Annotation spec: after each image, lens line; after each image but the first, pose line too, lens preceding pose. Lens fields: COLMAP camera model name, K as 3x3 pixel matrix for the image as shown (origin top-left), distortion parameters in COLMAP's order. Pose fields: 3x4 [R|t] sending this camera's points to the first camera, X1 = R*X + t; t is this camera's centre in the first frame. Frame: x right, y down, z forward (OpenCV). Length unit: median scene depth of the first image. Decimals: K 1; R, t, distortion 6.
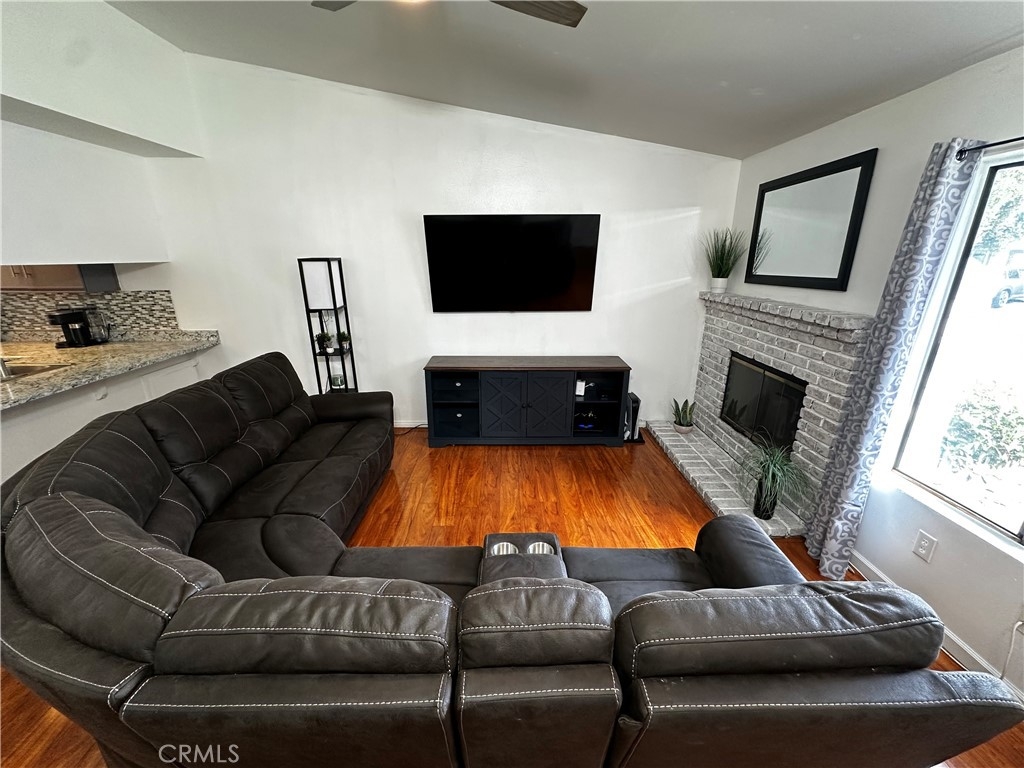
lens RADIAL K [[406.1, 0, 512.6], [0, 406.1, 385.8], [0, 0, 1]] dist [-0.007589, -0.000148]
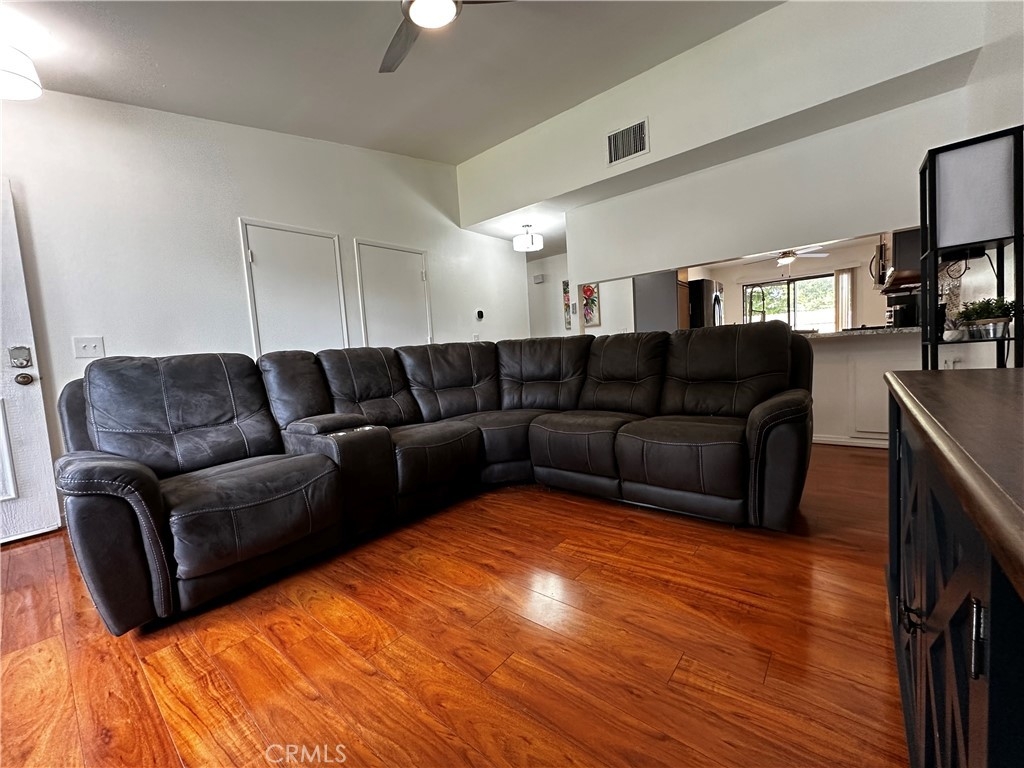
lens RADIAL K [[406.1, 0, 513.0], [0, 406.1, 382.4], [0, 0, 1]] dist [-0.007589, -0.000148]
pose [[-0.646875, 0.096118, -0.756514, 0.371902], [-0.167873, 0.949742, 0.264213, -0.097525], [0.743889, 0.297911, -0.598229, 1.204557]]
